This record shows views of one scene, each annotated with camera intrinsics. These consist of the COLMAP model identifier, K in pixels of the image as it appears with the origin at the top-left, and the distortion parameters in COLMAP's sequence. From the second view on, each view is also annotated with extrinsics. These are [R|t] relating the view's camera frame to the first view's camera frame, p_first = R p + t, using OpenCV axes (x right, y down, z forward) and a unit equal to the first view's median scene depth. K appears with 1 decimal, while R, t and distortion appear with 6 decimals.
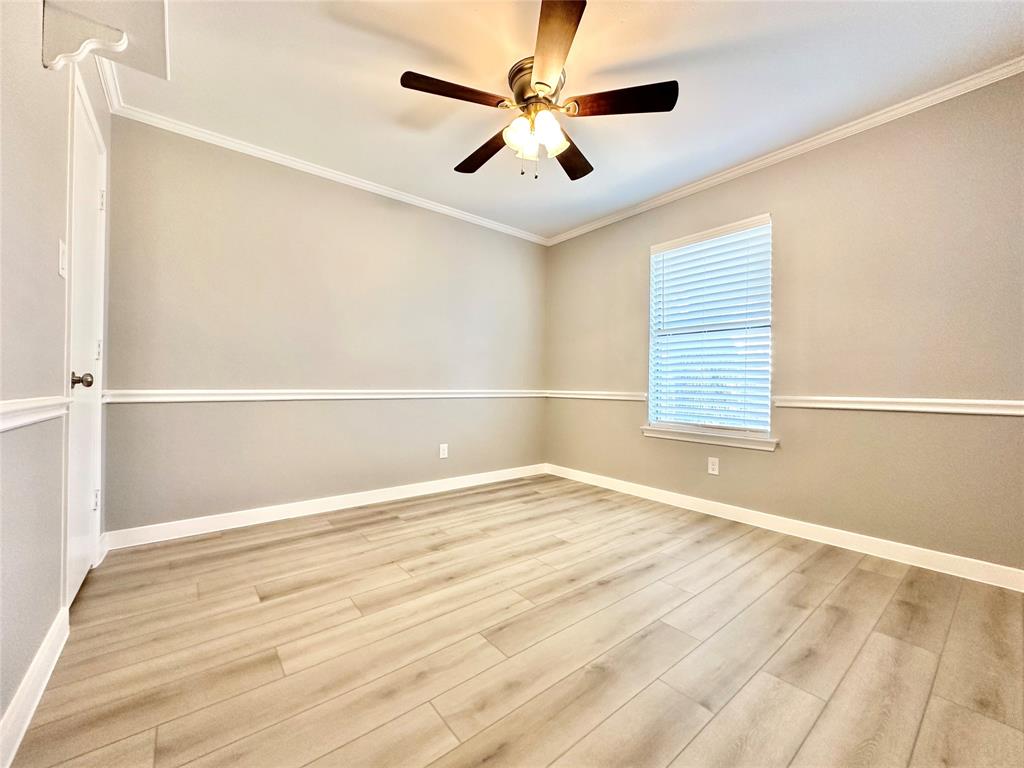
lens RADIAL K [[408.7, 0, 510.6], [0, 408.7, 384.8], [0, 0, 1]] dist [-0.002963, -0.000085]
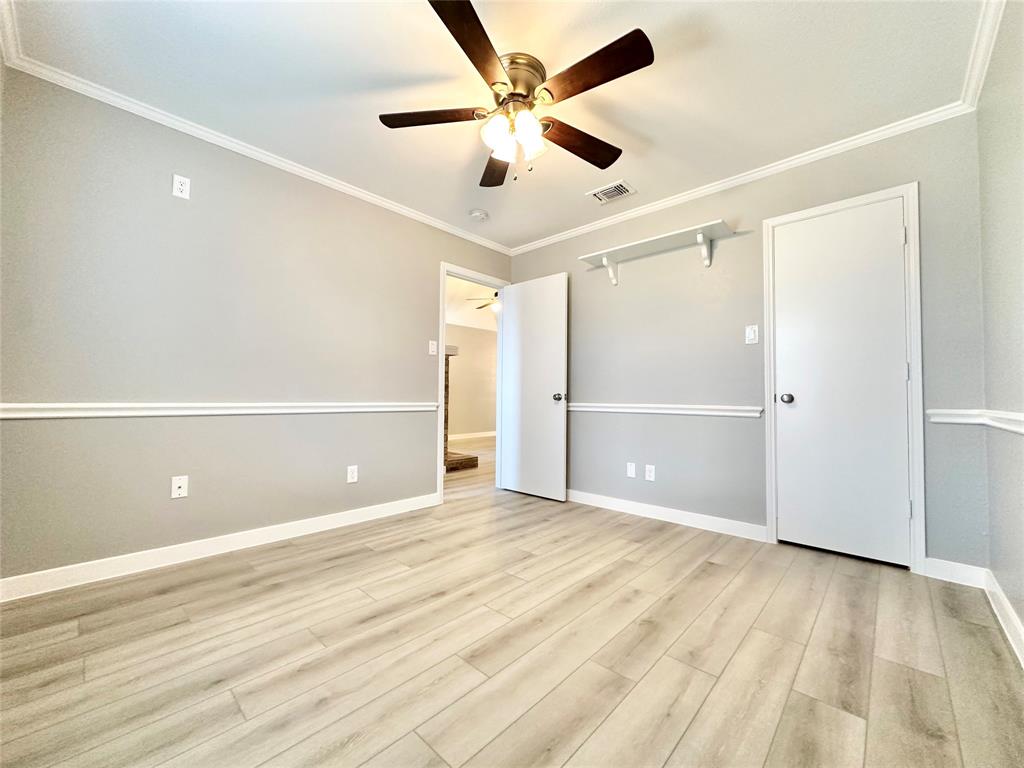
lens RADIAL K [[408.7, 0, 510.6], [0, 408.7, 384.8], [0, 0, 1]] dist [-0.002963, -0.000085]
pose [[-0.989885, -0.022229, -0.140116, 0.196778], [-0.017689, 0.999280, -0.033564, 0.007387], [0.140762, -0.030746, -0.989566, 1.930699]]
